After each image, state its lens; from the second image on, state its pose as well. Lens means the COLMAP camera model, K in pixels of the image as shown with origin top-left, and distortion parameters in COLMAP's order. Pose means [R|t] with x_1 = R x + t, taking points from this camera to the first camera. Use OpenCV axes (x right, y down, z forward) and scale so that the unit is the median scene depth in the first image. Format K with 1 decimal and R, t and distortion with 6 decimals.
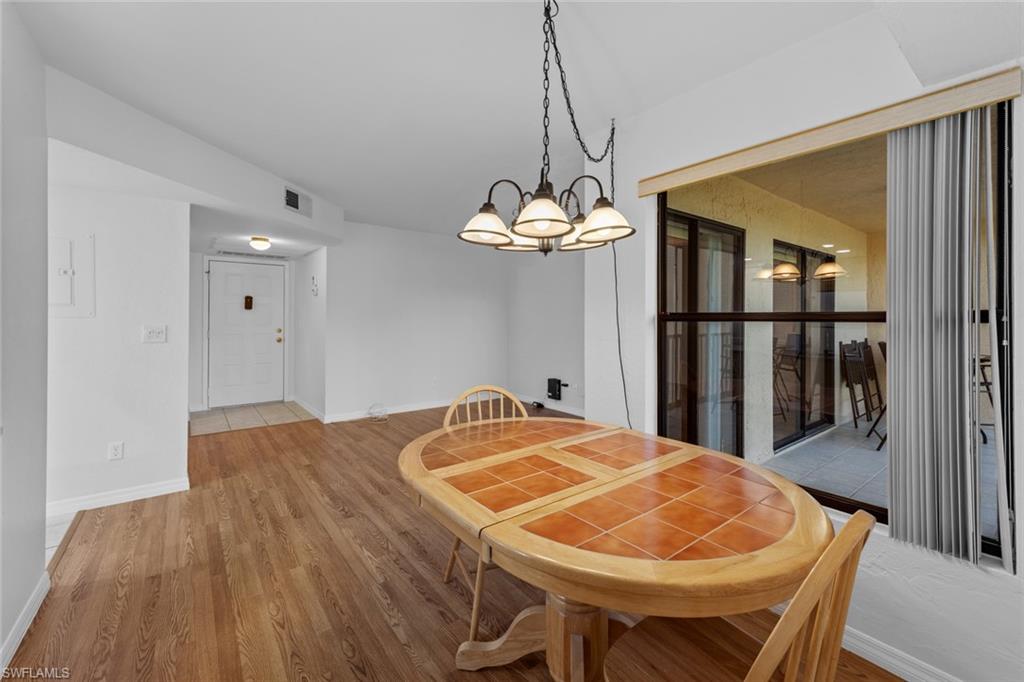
lens RADIAL K [[413.3, 0, 509.9], [0, 413.3, 320.2], [0, 0, 1]] dist [0.012725, -0.000368]
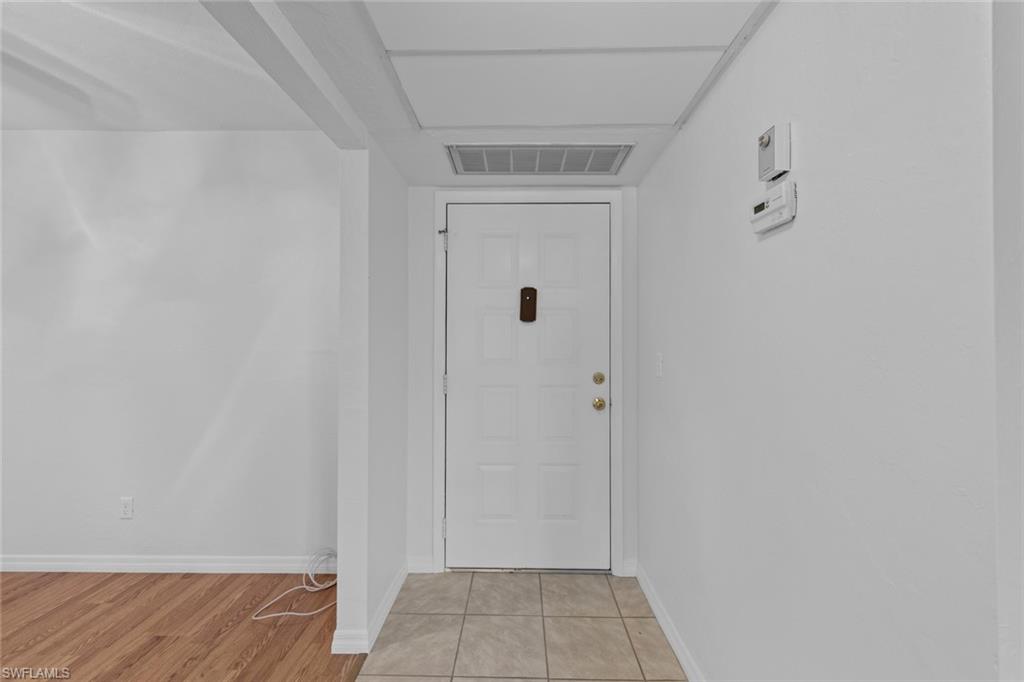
lens RADIAL K [[413.3, 0, 512.6], [0, 413.3, 342.1], [0, 0, 1]] dist [0.012725, -0.000368]
pose [[0.782646, -0.007331, -0.622424, -0.397758], [0.000276, 0.999935, -0.011431, -0.001925], [0.622467, 0.008775, 0.782597, 0.684400]]
